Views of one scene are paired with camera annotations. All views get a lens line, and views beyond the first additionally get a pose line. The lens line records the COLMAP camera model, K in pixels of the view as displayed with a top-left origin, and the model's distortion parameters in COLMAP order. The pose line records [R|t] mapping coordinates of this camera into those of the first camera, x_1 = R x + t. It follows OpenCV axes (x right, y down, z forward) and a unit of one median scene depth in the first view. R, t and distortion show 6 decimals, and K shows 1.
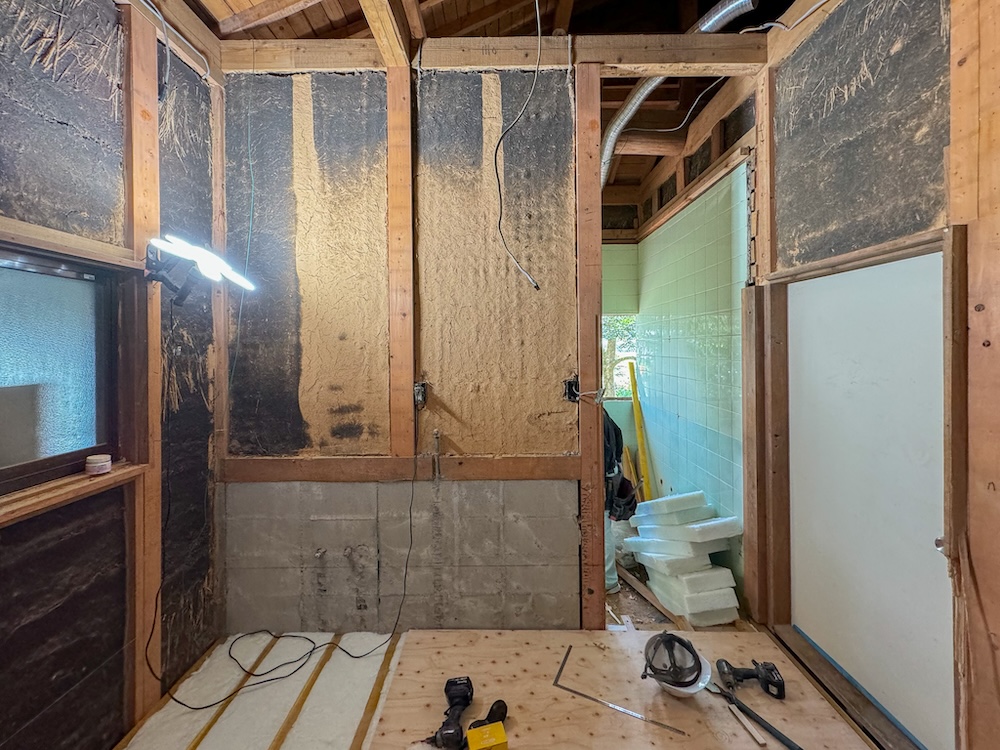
lens RADIAL K [[403.1, 0, 492.2], [0, 403.1, 349.1], [0, 0, 1]] dist [0.003116, -0.000032]
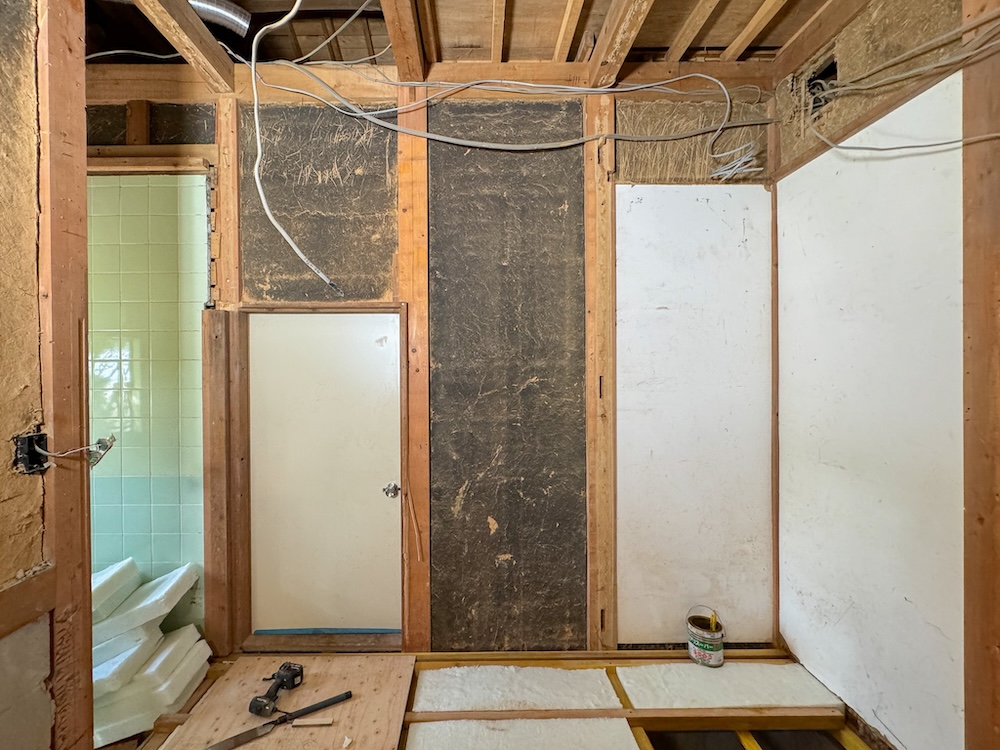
lens RADIAL K [[403.1, 0, 495.2], [0, 403.1, 372.1], [0, 0, 1]] dist [0.003116, -0.000032]
pose [[-0.025275, 0.004228, 0.999672, -0.358330], [0.009941, 0.999943, -0.003978, 0.003291], [-0.999631, 0.009837, -0.025316, 0.394361]]
